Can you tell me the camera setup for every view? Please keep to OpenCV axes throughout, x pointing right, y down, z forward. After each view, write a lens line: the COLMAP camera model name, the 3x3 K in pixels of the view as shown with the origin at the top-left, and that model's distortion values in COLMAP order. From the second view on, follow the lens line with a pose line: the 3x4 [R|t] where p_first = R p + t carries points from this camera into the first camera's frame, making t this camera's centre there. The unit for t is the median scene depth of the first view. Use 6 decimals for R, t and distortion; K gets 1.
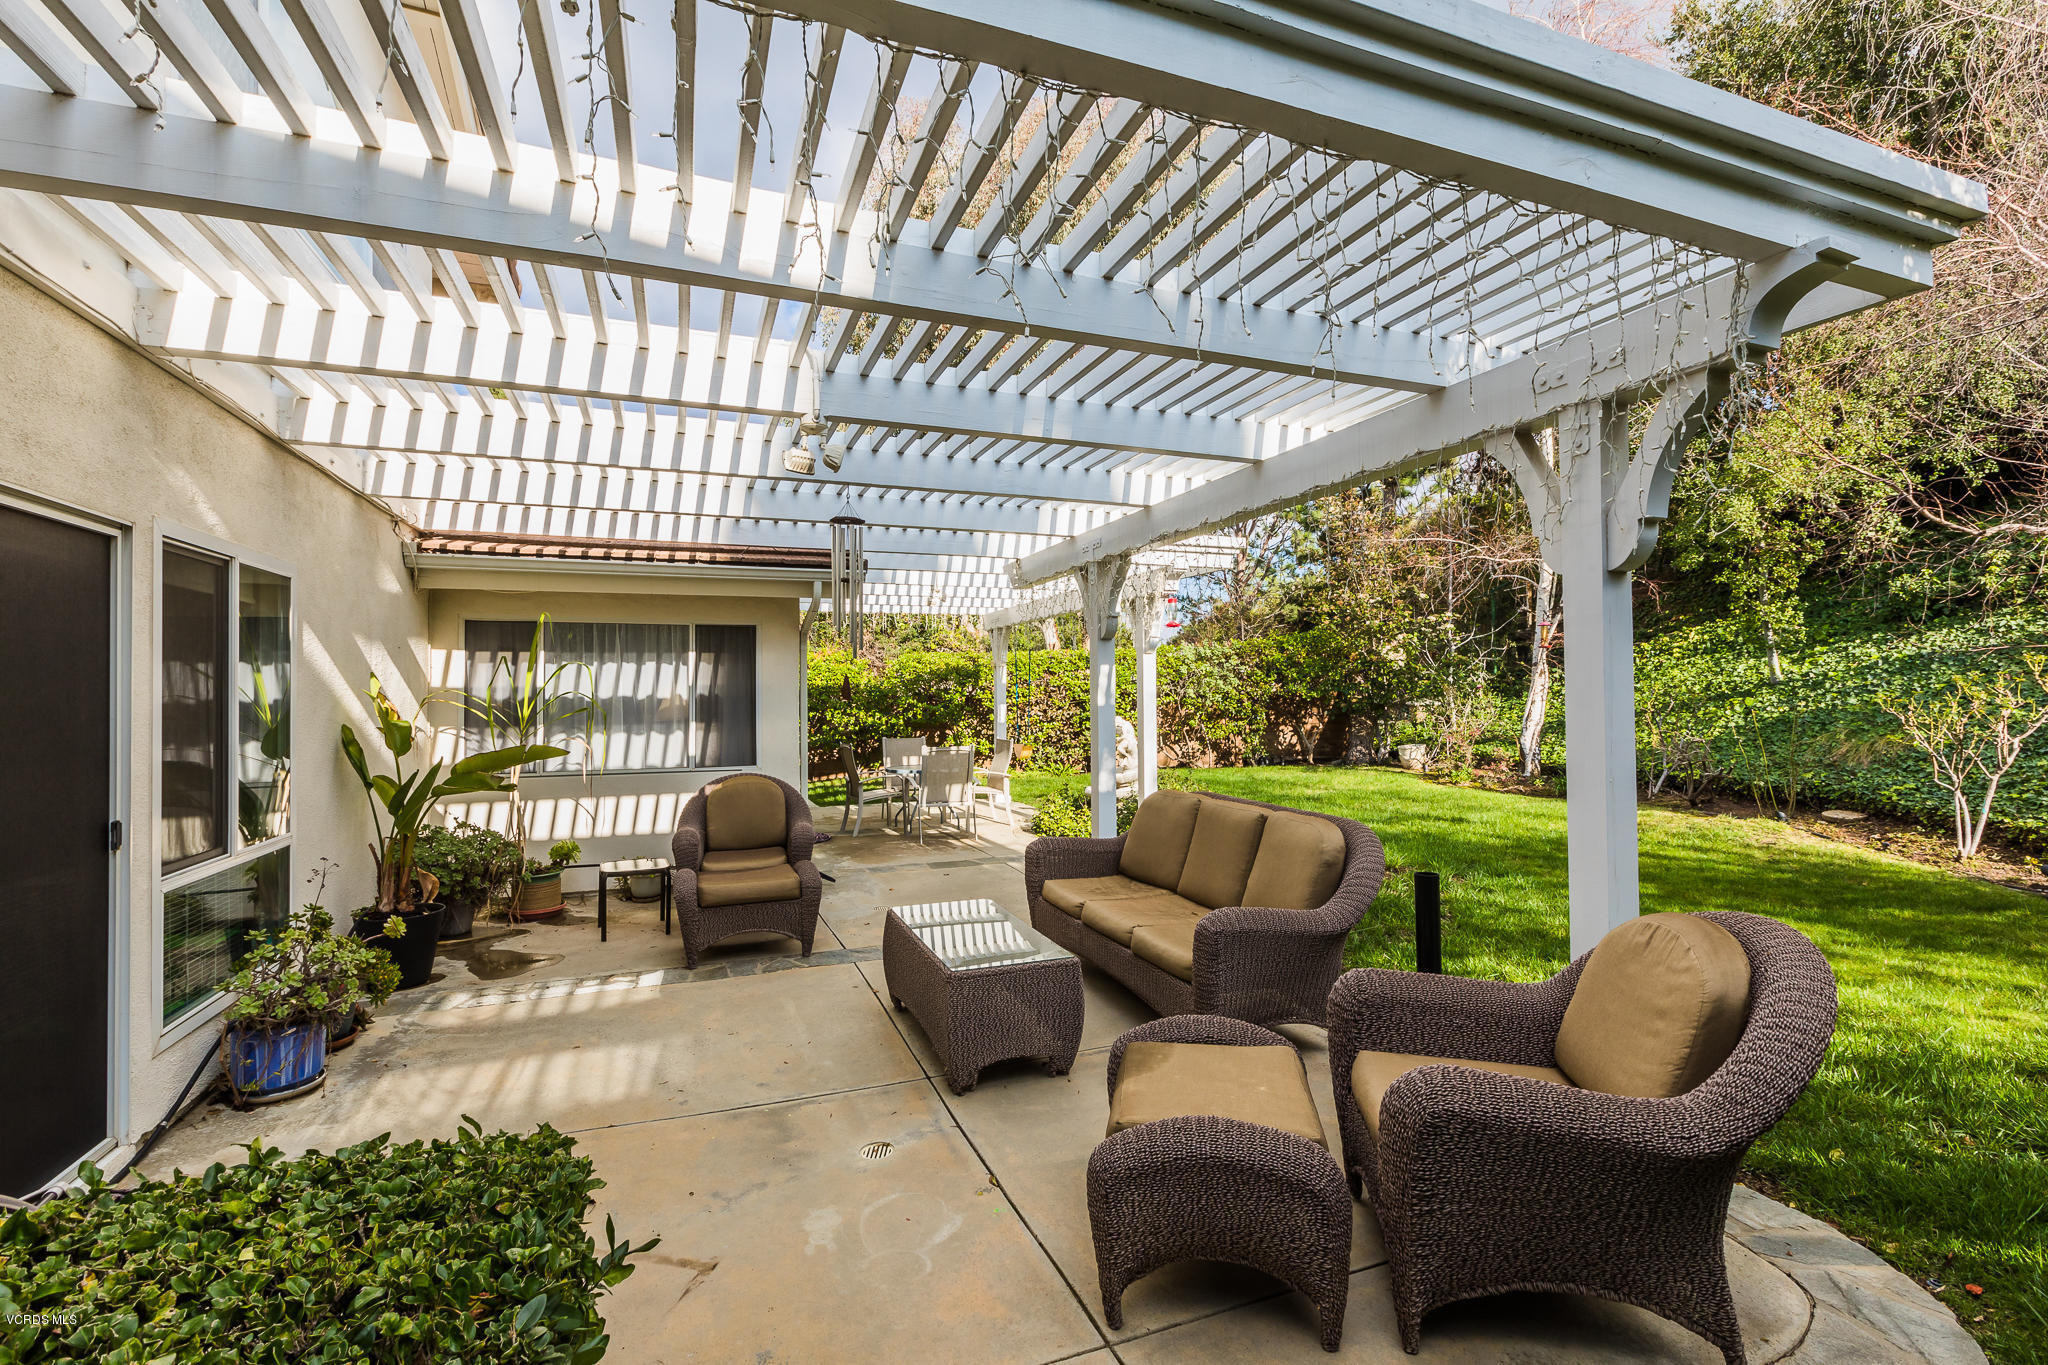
lens RADIAL K [[910.9, 0, 1014.9], [0, 910.9, 680.1], [0, 0, 1]] dist [-0.002883, 0.000424]
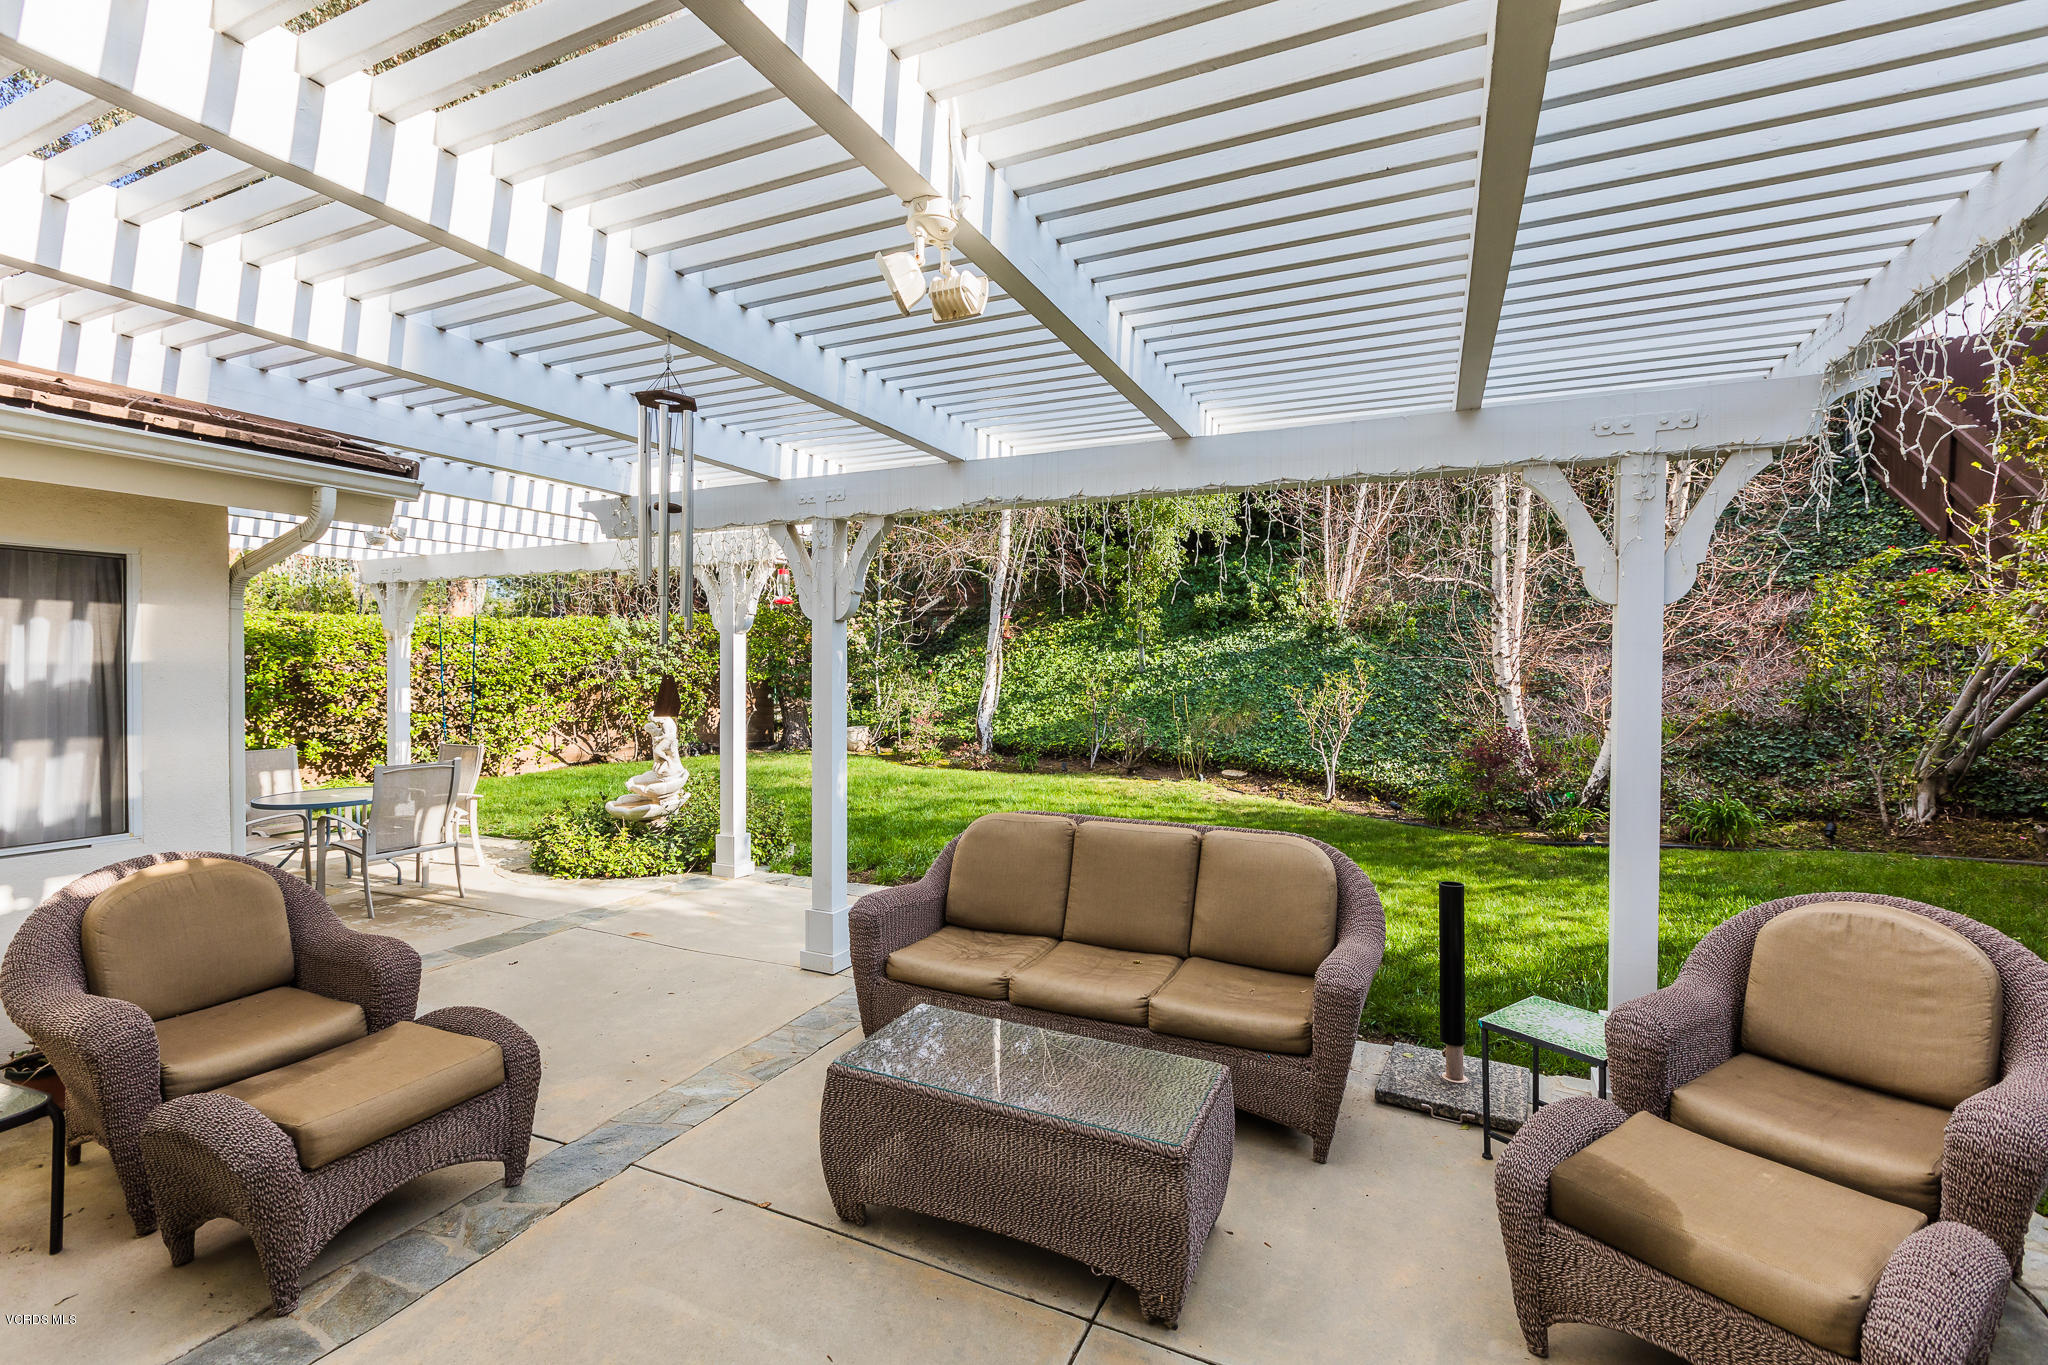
lens RADIAL K [[910.9, 0, 1007.0], [0, 910.9, 670.8], [0, 0, 1]] dist [-0.002883, 0.000424]
pose [[0.711208, 0.006883, 0.702948, -0.217308], [-0.021180, 0.999708, 0.011640, -0.009378], [-0.702662, -0.023167, 0.711146, 0.221748]]
